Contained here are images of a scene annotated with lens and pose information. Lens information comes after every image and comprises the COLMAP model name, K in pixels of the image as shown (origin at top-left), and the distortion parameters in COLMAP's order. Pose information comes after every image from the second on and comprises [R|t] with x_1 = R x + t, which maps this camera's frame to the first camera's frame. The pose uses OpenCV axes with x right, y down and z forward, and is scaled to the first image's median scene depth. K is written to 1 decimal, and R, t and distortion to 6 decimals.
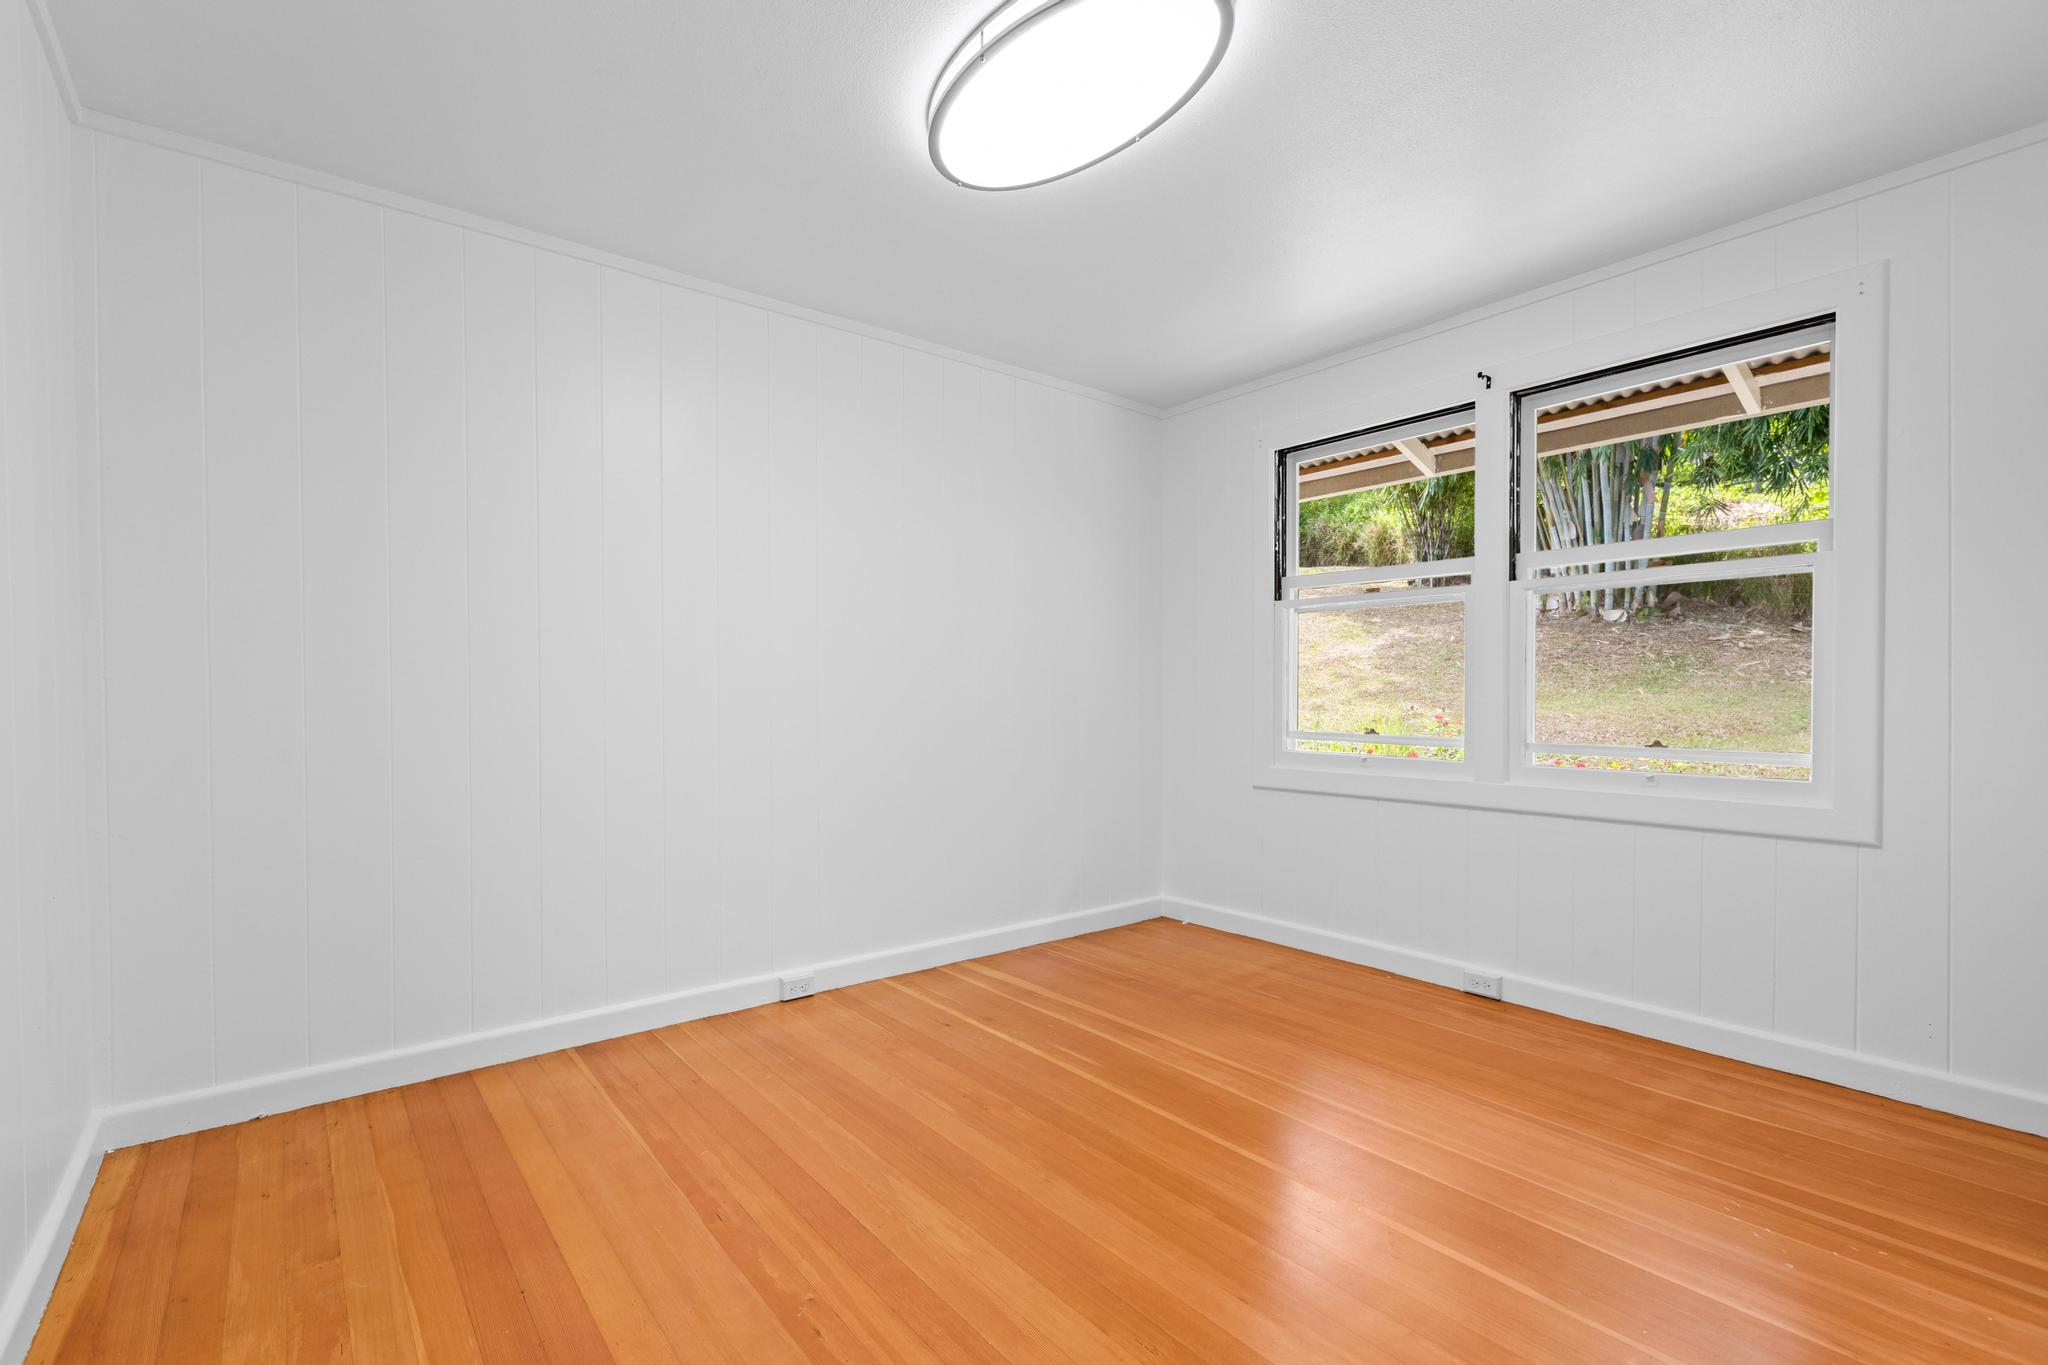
lens RADIAL K [[922.4, 0, 1004.3], [0, 922.4, 689.1], [0, 0, 1]] dist [-0.000658, -0.000295]
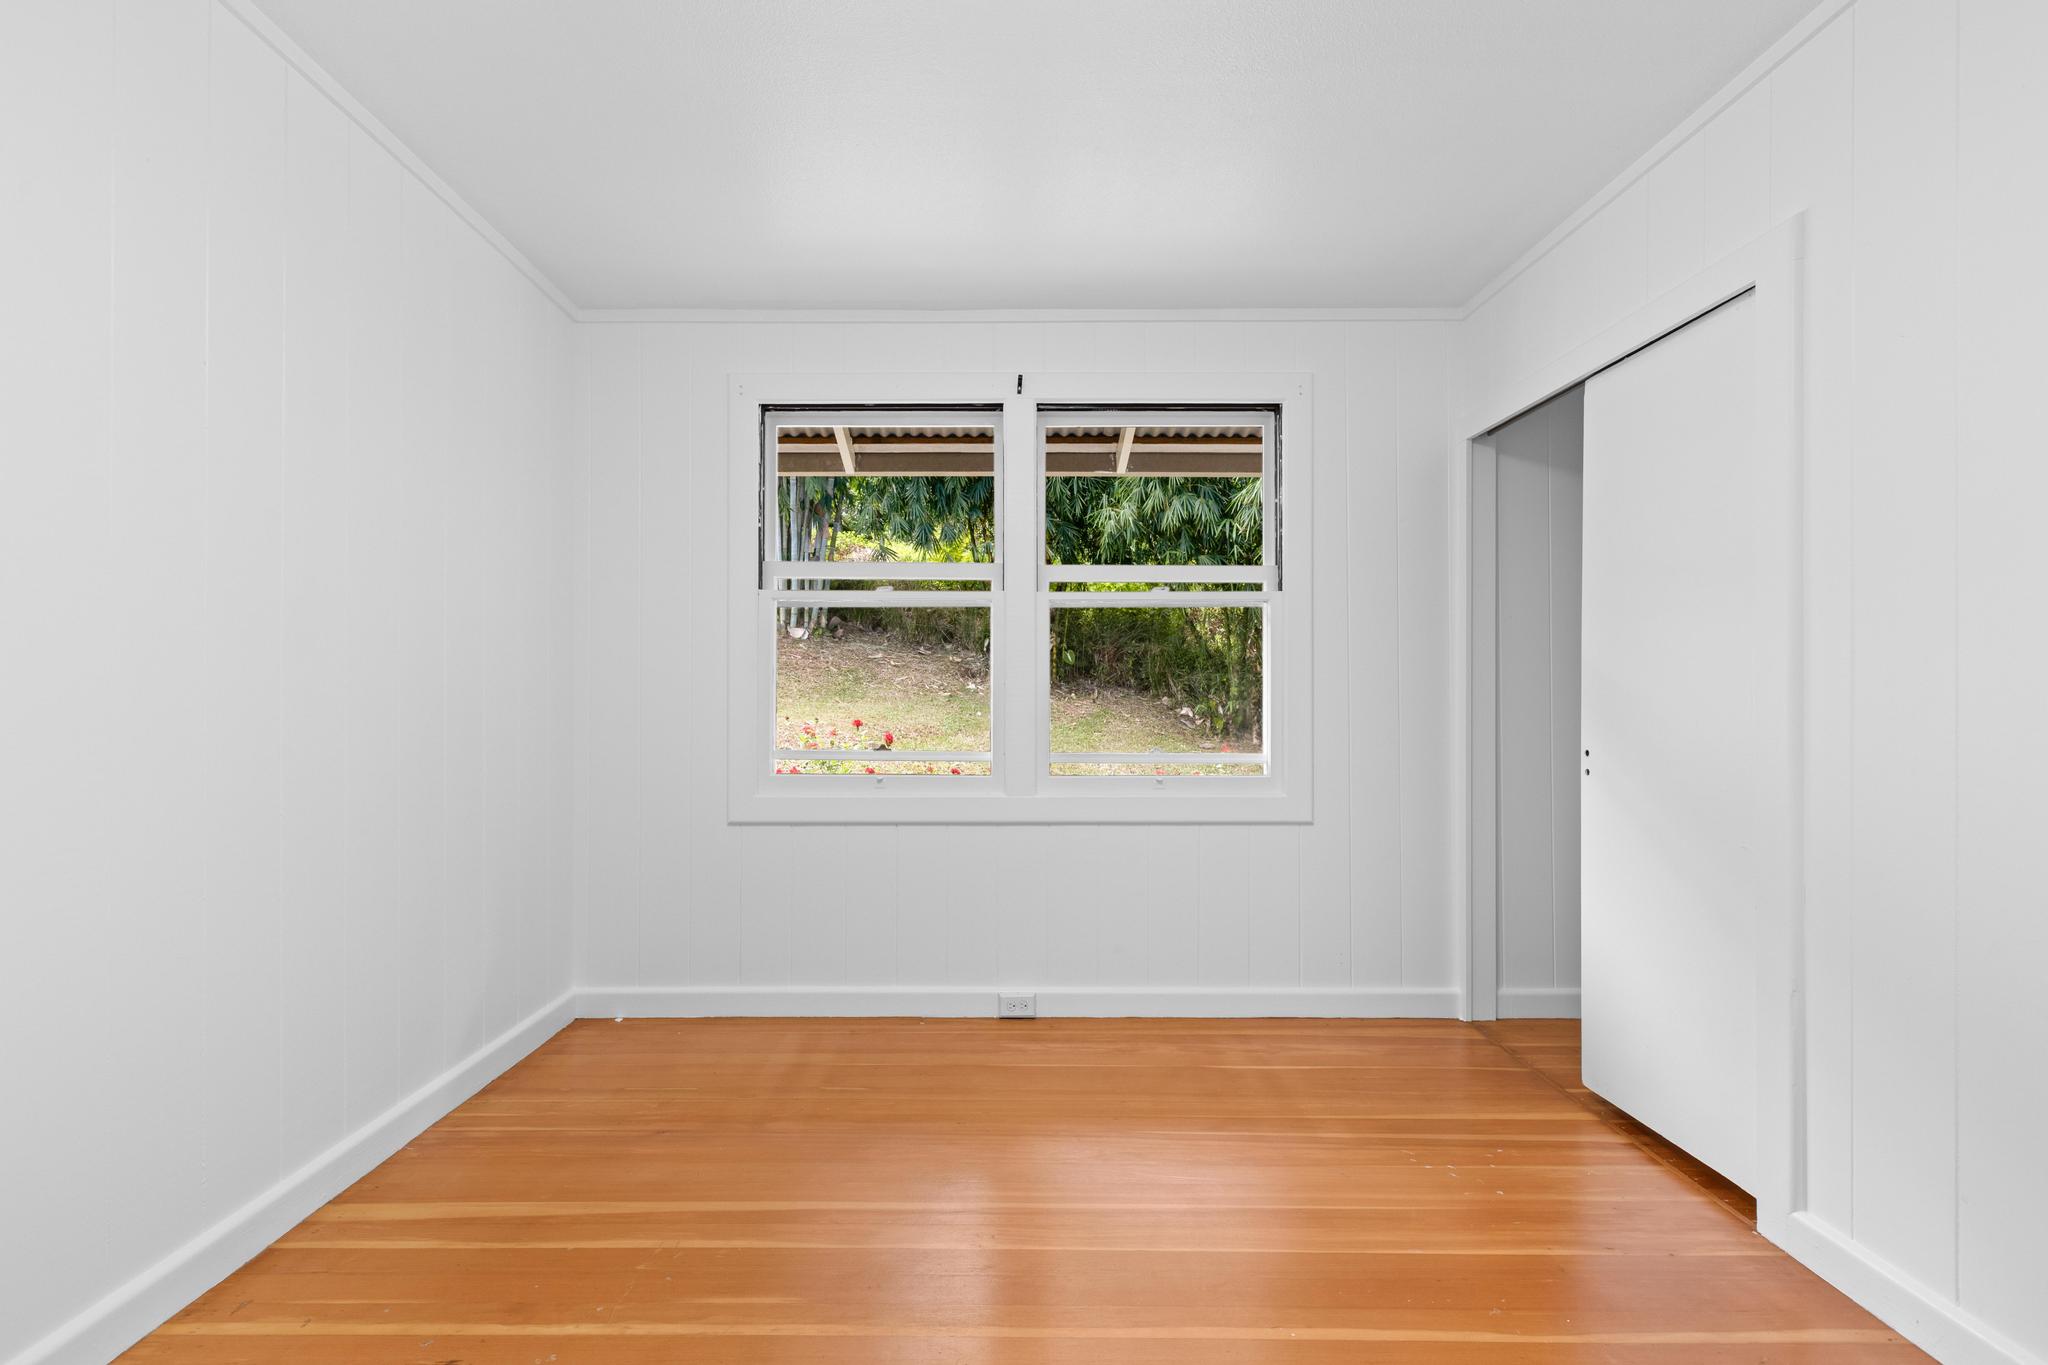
lens RADIAL K [[922.4, 0, 1004.3], [0, 922.4, 689.1], [0, 0, 1]] dist [-0.000658, -0.000295]
pose [[0.614875, 0.012134, 0.788531, -0.250053], [-0.005343, 0.999923, -0.011221, -0.000805], [-0.788606, 0.002686, 0.614892, 0.404906]]
